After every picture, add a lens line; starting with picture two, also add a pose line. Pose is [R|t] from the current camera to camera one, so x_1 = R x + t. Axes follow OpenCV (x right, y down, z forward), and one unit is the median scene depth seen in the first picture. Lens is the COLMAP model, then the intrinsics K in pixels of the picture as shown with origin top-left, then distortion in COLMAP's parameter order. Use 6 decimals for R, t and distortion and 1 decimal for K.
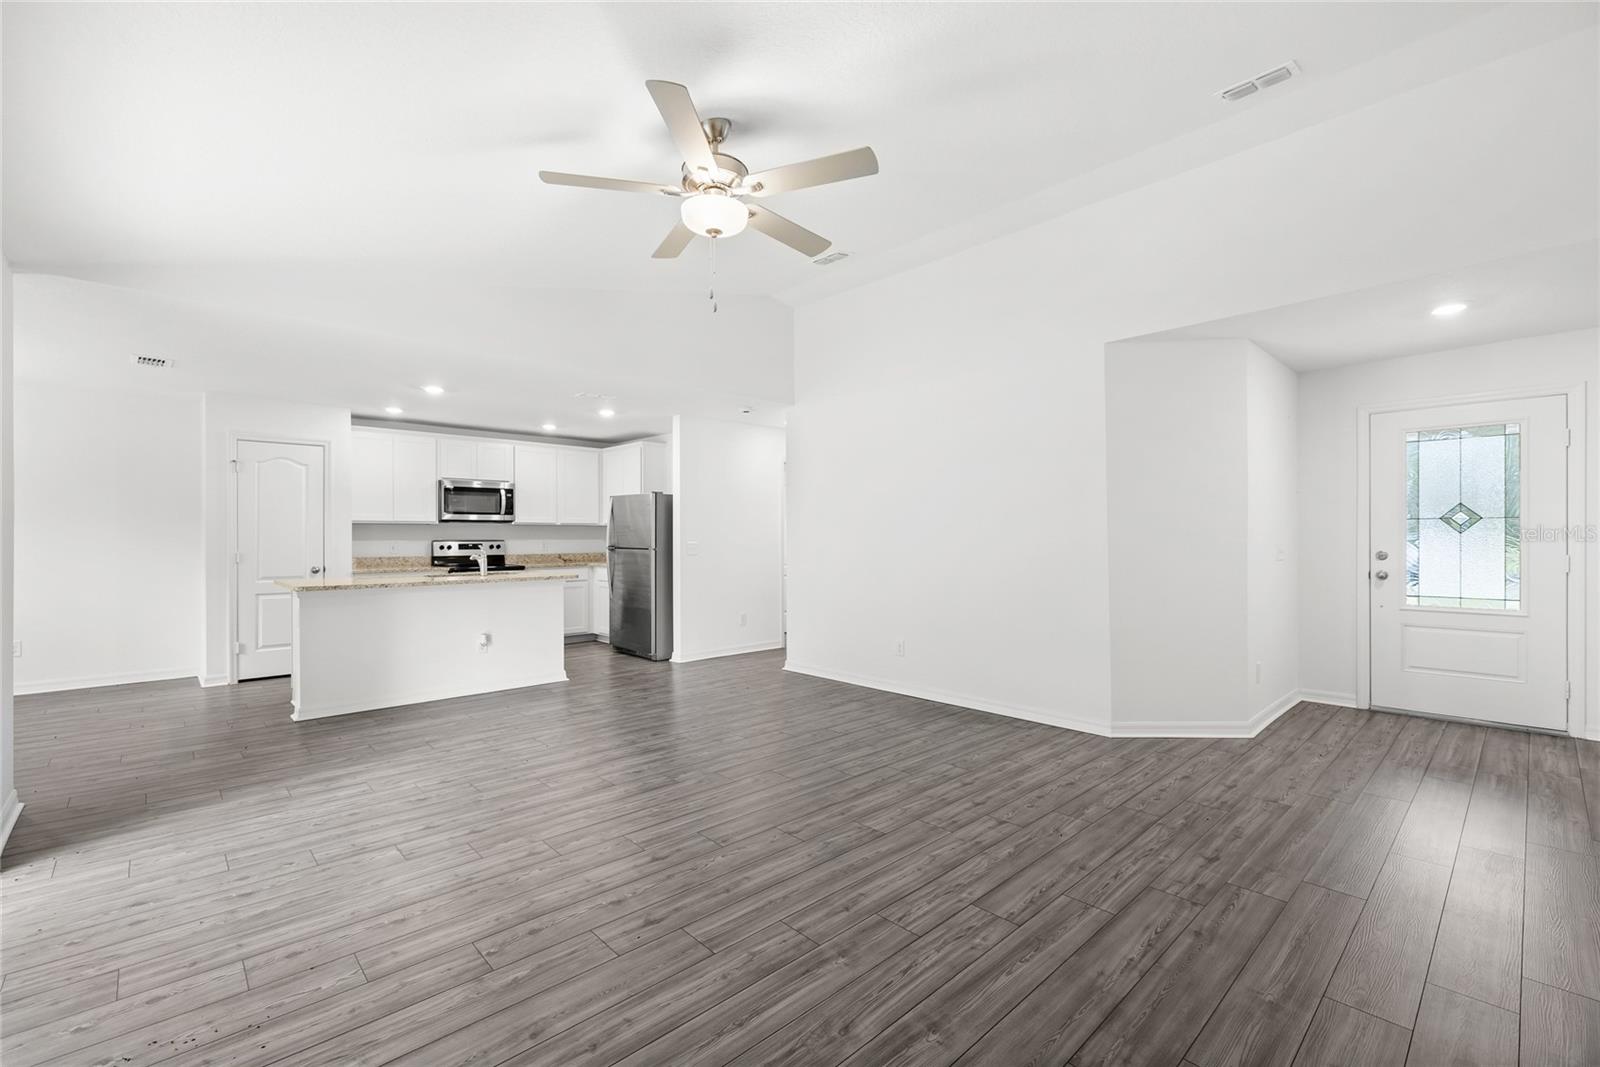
lens RADIAL K [[693.6, 0, 797.7], [0, 693.6, 539.8], [0, 0, 1]] dist [-0.002496, -0.000216]
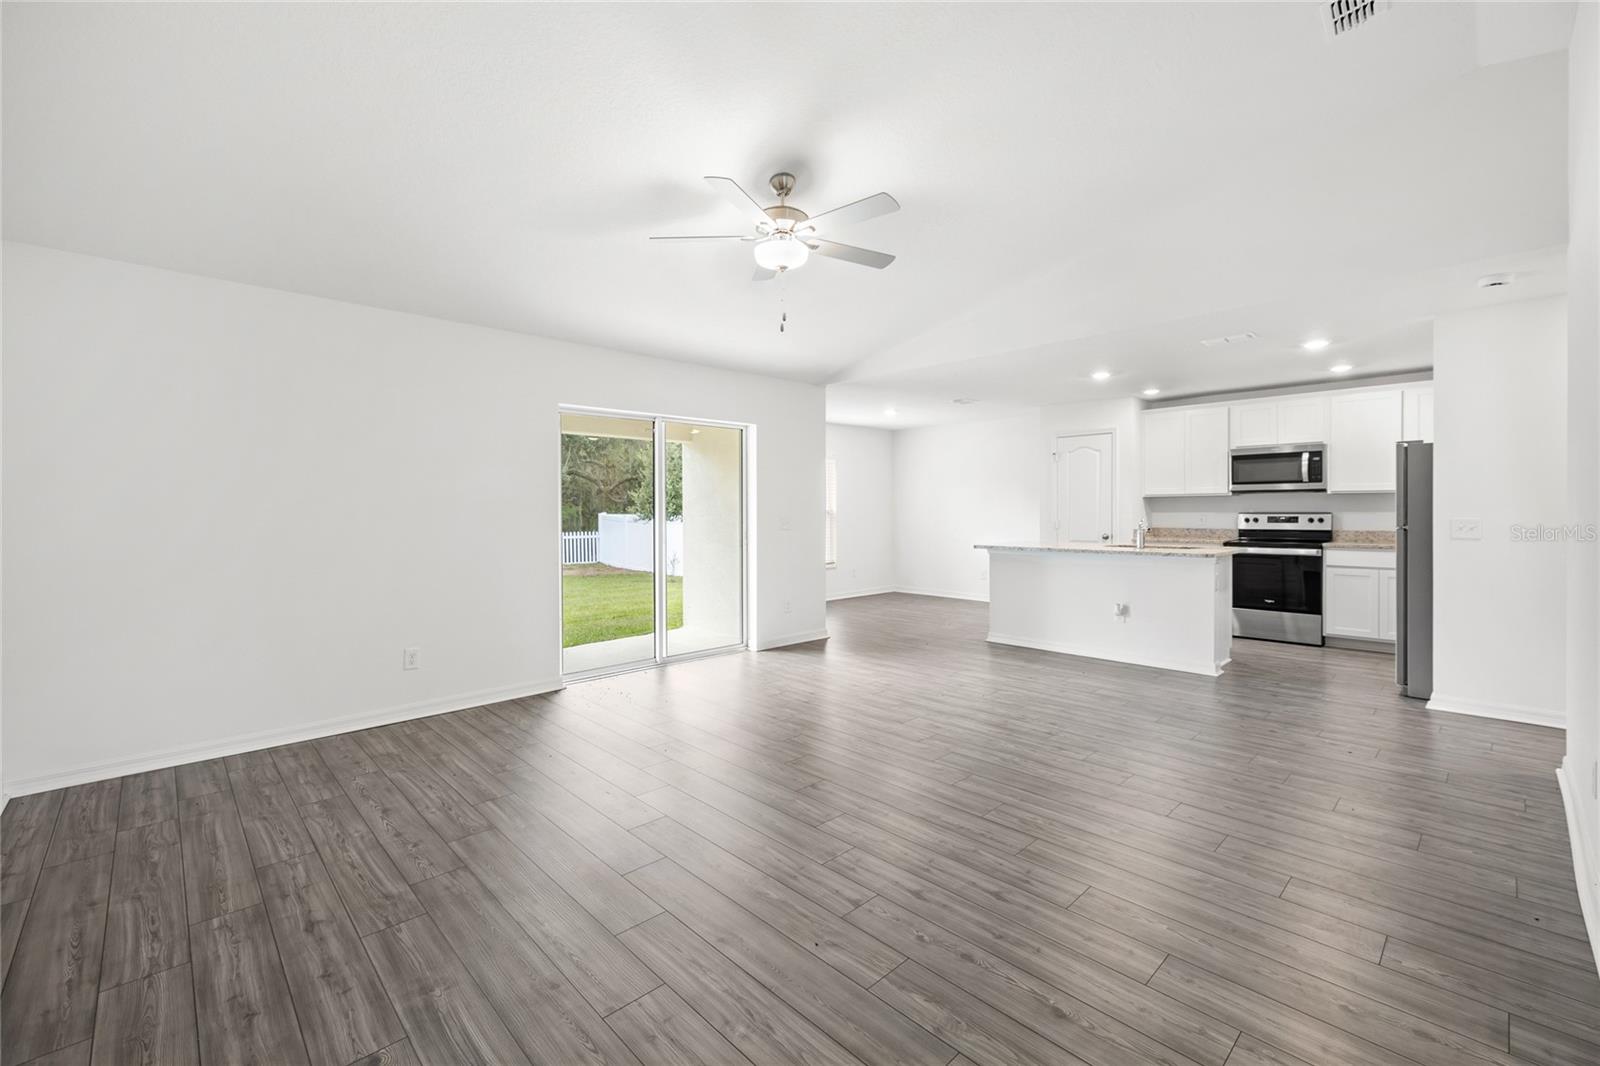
lens RADIAL K [[693.6, 0, 804.5], [0, 693.6, 521.6], [0, 0, 1]] dist [-0.002496, -0.000216]
pose [[-0.003092, 0.019312, -0.999809, 0.719279], [0.000122, 0.999814, 0.019312, -0.008773], [0.999995, -0.000062, -0.003094, 0.665792]]
